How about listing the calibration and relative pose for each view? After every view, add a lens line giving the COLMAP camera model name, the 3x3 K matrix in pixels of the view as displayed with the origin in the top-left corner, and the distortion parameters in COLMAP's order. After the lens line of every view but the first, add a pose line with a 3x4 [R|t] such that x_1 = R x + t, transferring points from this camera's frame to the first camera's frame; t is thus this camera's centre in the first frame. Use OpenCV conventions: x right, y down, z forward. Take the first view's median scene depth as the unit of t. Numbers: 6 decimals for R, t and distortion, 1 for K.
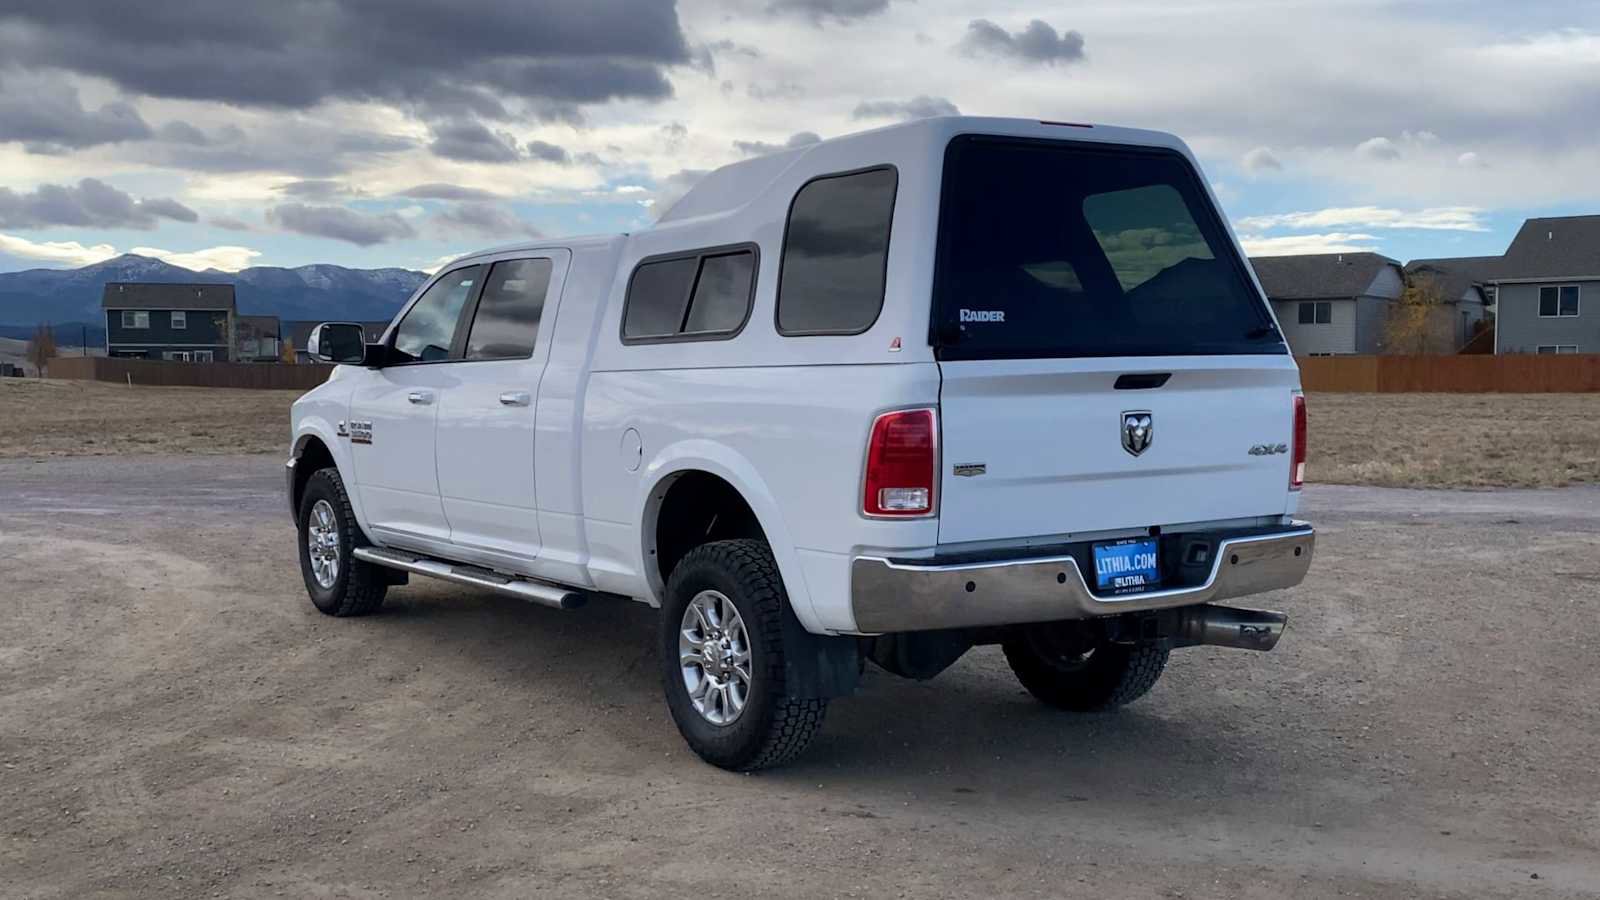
lens RADIAL K [[1793.9, 0, 712.5], [0, 1793.9, 552.8], [0, 0, 1]] dist [0.025295, 0.000000]
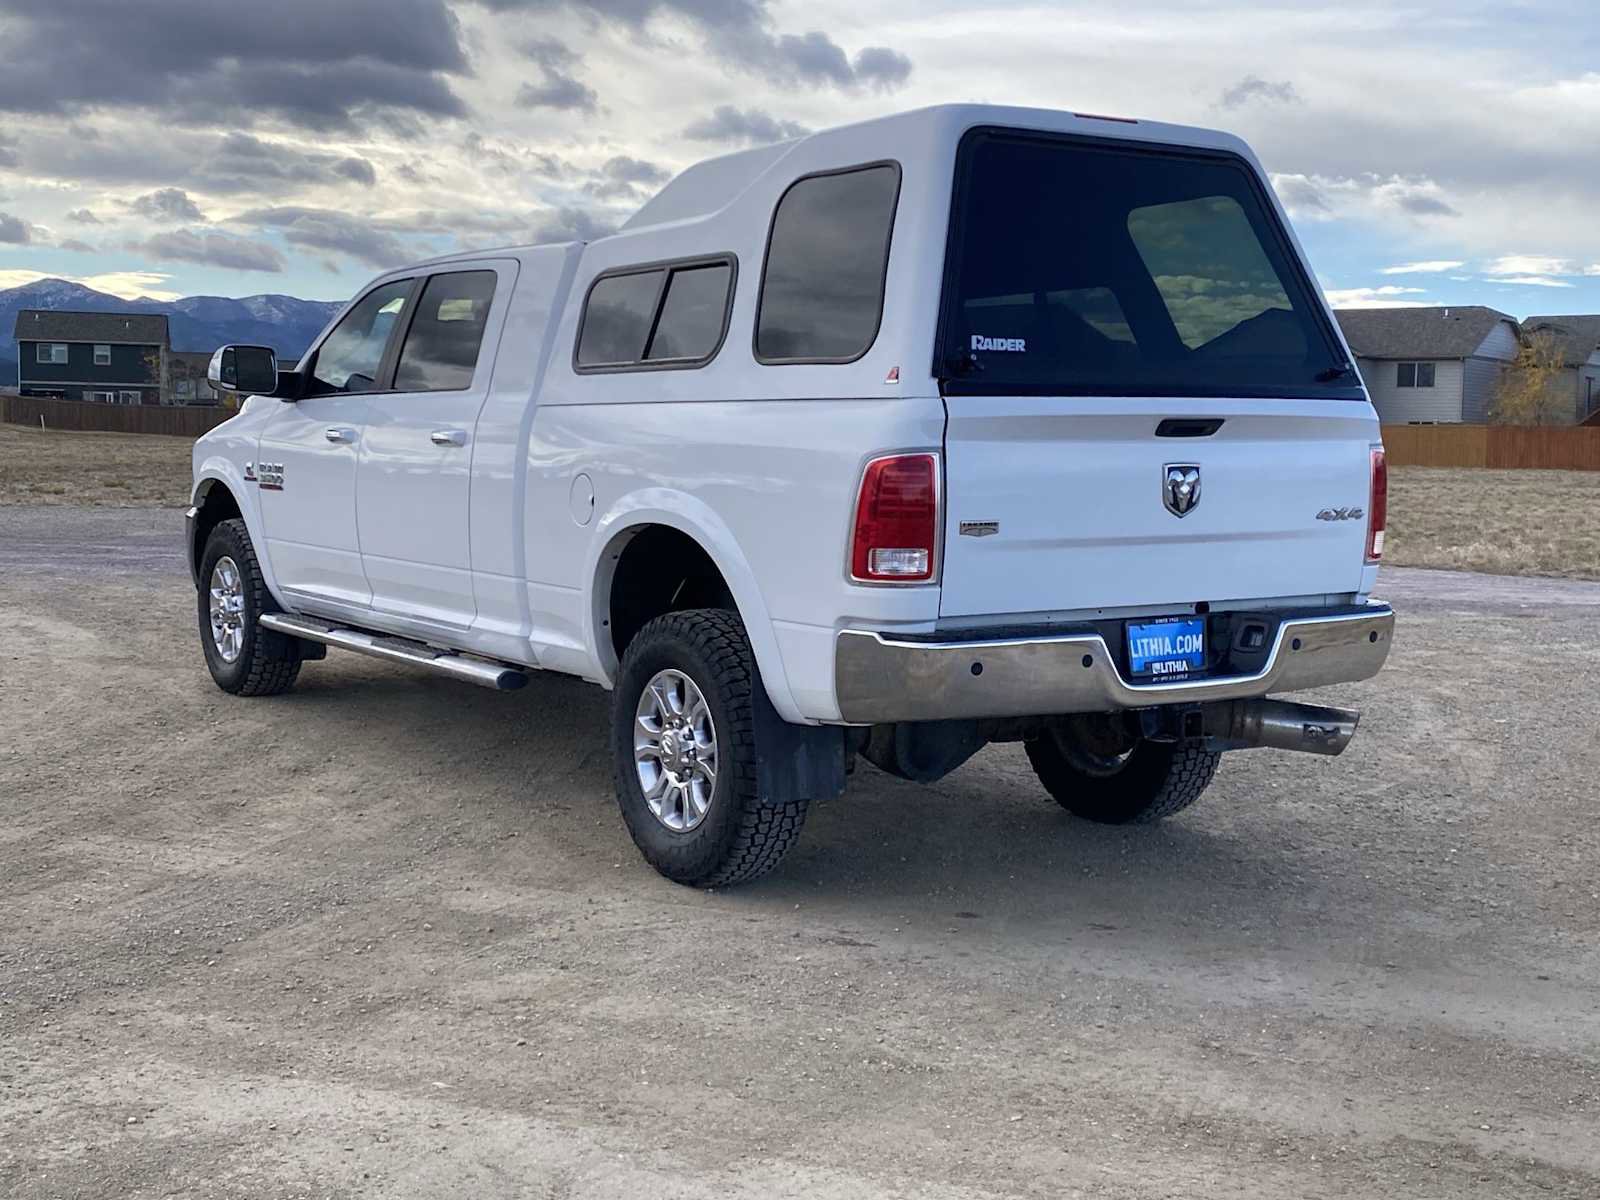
lens RADIAL K [[2073.4, 0, 748.5], [0, 2073.4, 615.1], [0, 0, 1]] dist [0.040633, 0.000000]
pose [[0.999686, 0.020966, 0.013751, 0.021064], [-0.020806, 0.999715, -0.011721, 0.006382], [-0.013992, 0.011431, 0.999837, 0.036301]]
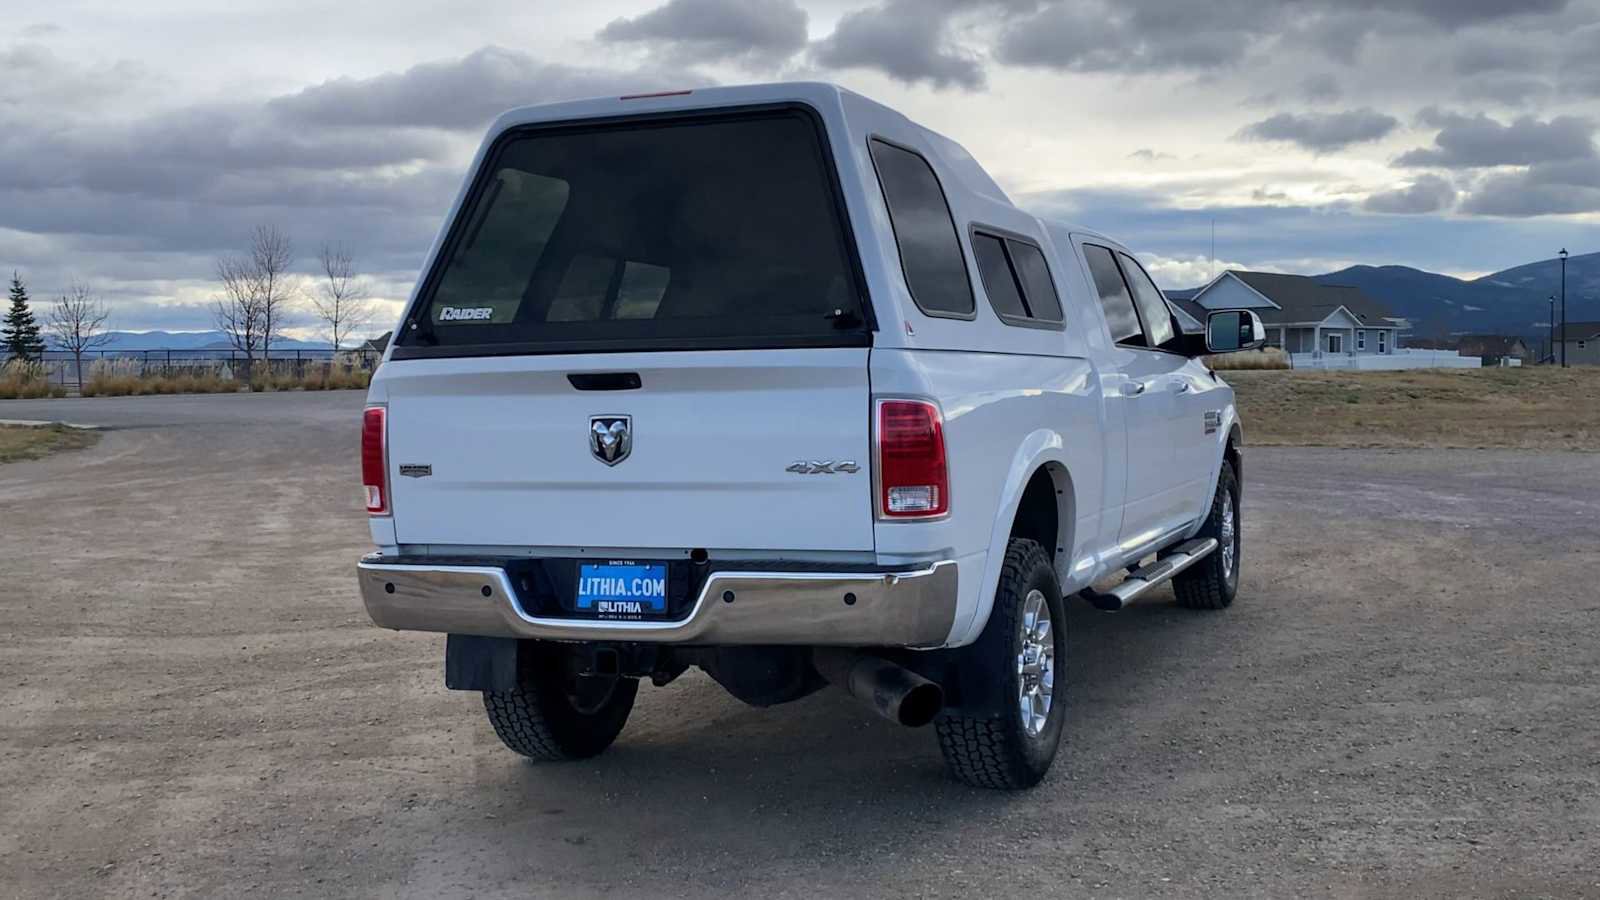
lens RADIAL K [[1793.9, 0, 845.2], [0, 1793.9, 481.4], [0, 0, 1]] dist [0.025295, 0.000000]
pose [[0.585265, 0.053913, -0.809048, 0.929223], [-0.074241, 0.997159, 0.012743, -0.060381], [0.807436, 0.052607, 0.587605, 0.524959]]
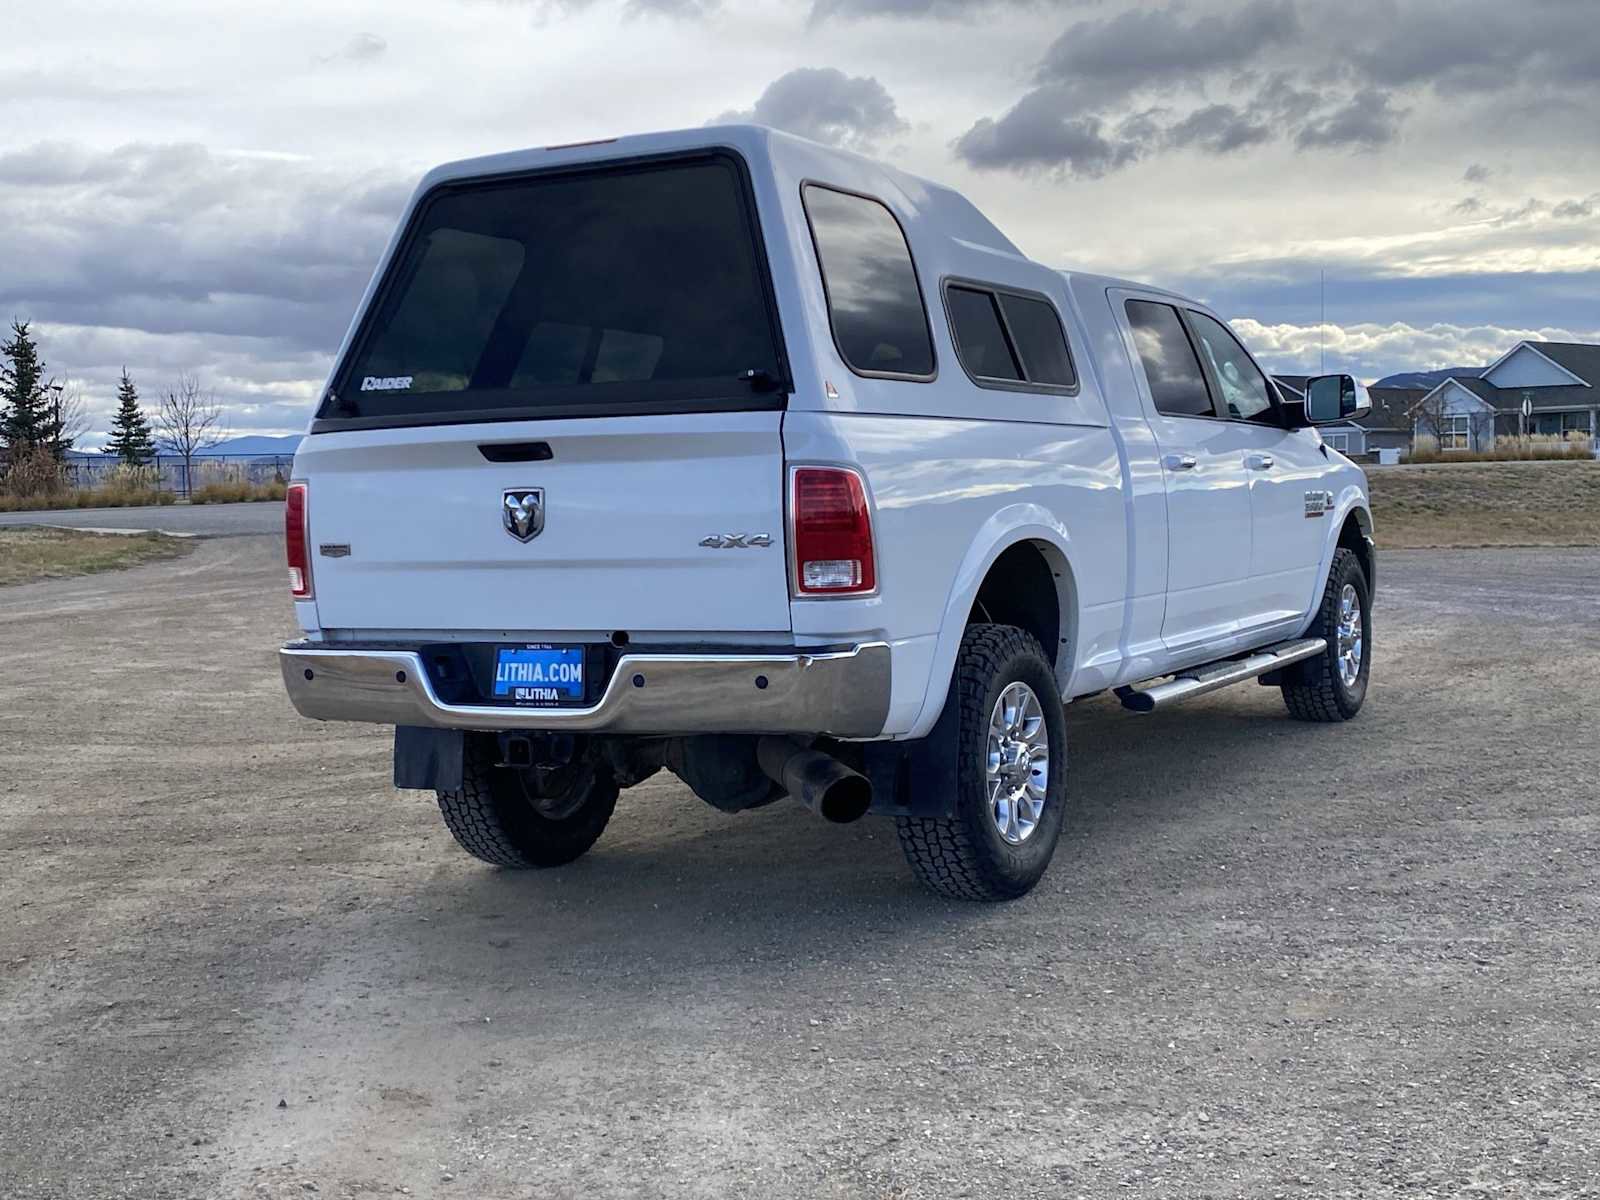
lens RADIAL K [[2073.4, 0, 795.7], [0, 2073.4, 609.0], [0, 0, 1]] dist [0.040633, 0.000000]
pose [[0.477410, 0.056477, -0.876864, 1.037102], [-0.068747, 0.997274, 0.026802, -0.052668], [0.875987, 0.047486, 0.479991, 0.595328]]
